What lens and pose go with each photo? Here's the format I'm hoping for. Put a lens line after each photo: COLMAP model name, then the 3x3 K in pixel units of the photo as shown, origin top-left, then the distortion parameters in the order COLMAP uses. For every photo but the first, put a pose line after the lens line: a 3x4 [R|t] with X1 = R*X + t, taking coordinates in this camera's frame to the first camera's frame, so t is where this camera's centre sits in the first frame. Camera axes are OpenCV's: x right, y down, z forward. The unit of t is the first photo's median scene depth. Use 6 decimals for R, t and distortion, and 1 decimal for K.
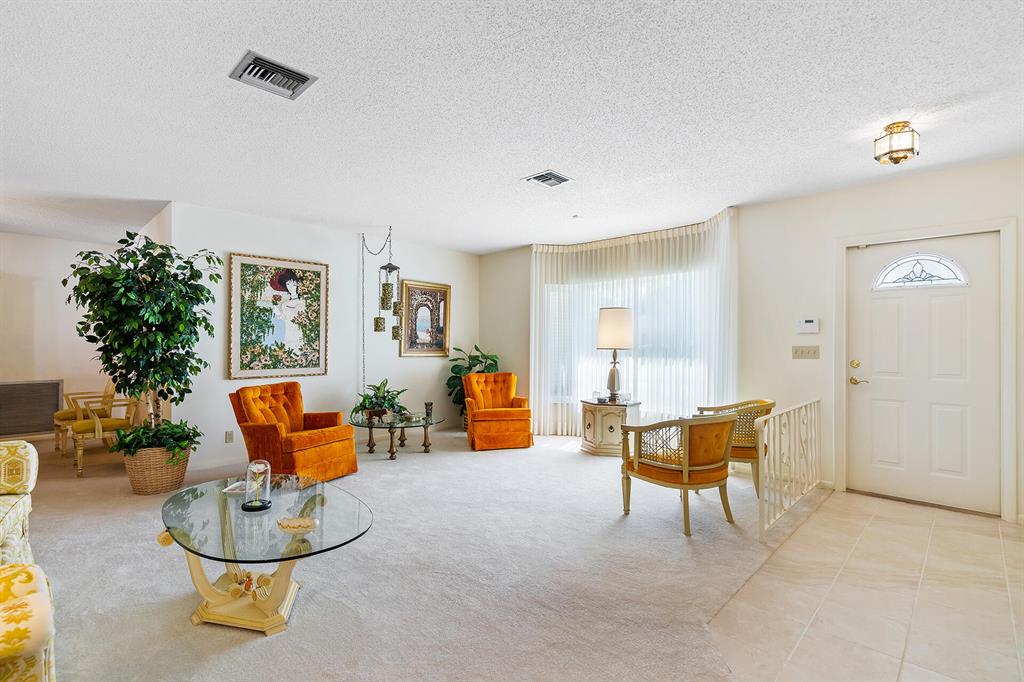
lens RADIAL K [[483.8, 0, 512.0], [0, 483.8, 341.0], [0, 0, 1]] dist [-0.000867, -0.000045]
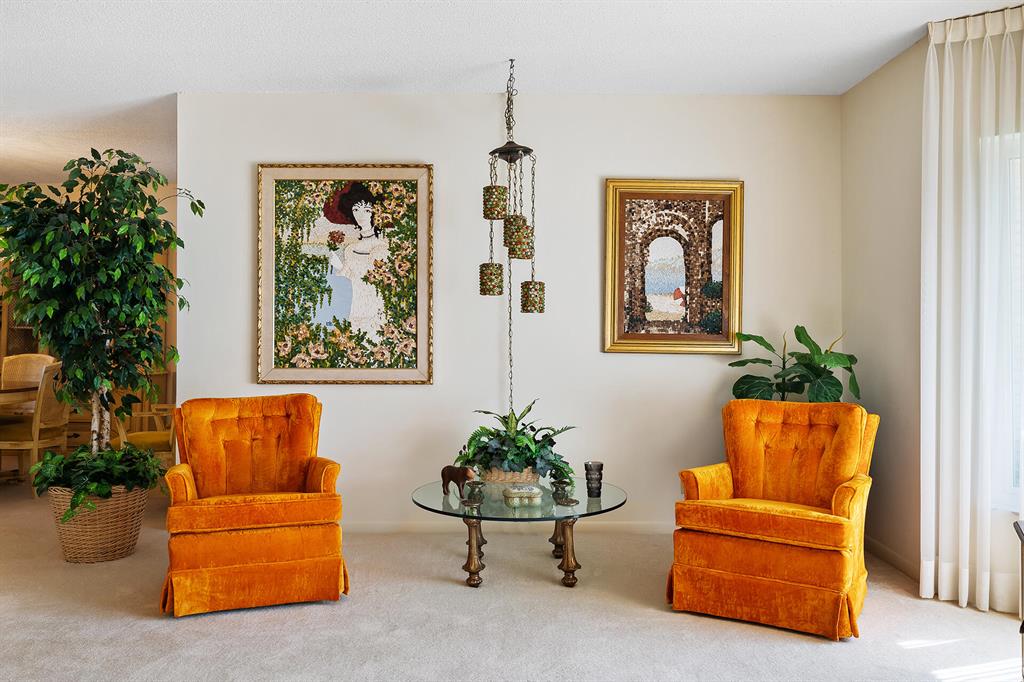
lens RADIAL K [[823.0, 0, 512.5], [0, 823.0, 309.3], [0, 0, 1]] dist [0.003967, 0.000286]
pose [[0.697460, -0.015084, -0.716465, 0.299184], [0.000116, 0.999781, -0.020937, 0.010572], [0.716624, 0.014520, 0.697309, 0.481763]]
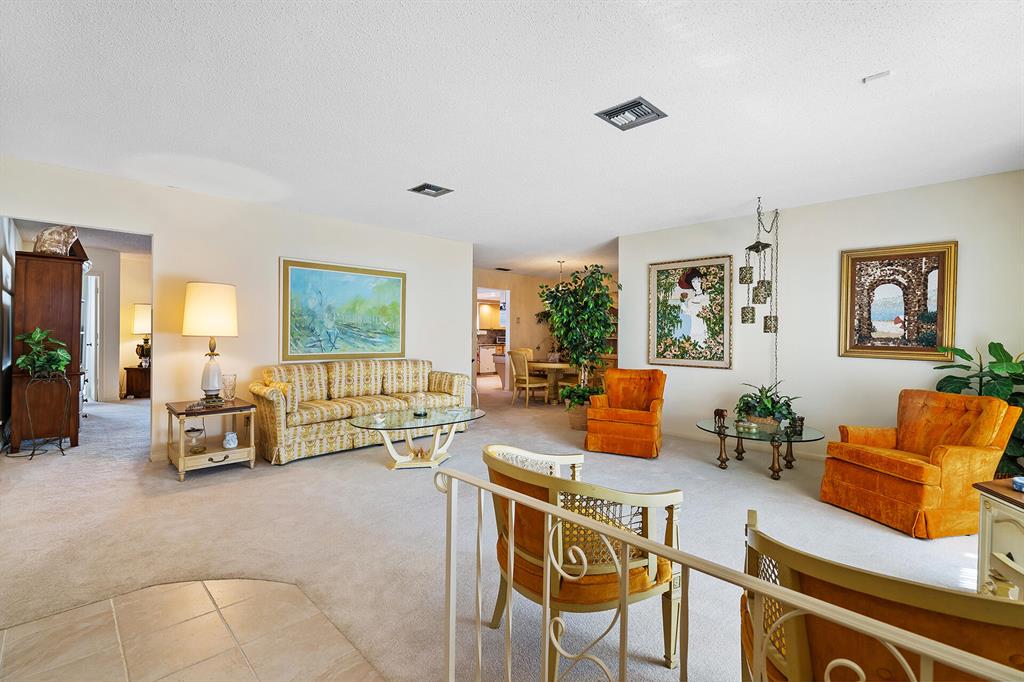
lens RADIAL K [[463.3, 0, 512.0], [0, 463.3, 341.0], [0, 0, 1]] dist [-0.001565, -0.000031]
pose [[-0.028203, 0.011680, -0.999534, 0.575461], [-0.009909, 0.999879, 0.011964, 0.006773], [0.999553, 0.010242, -0.028084, 0.610080]]
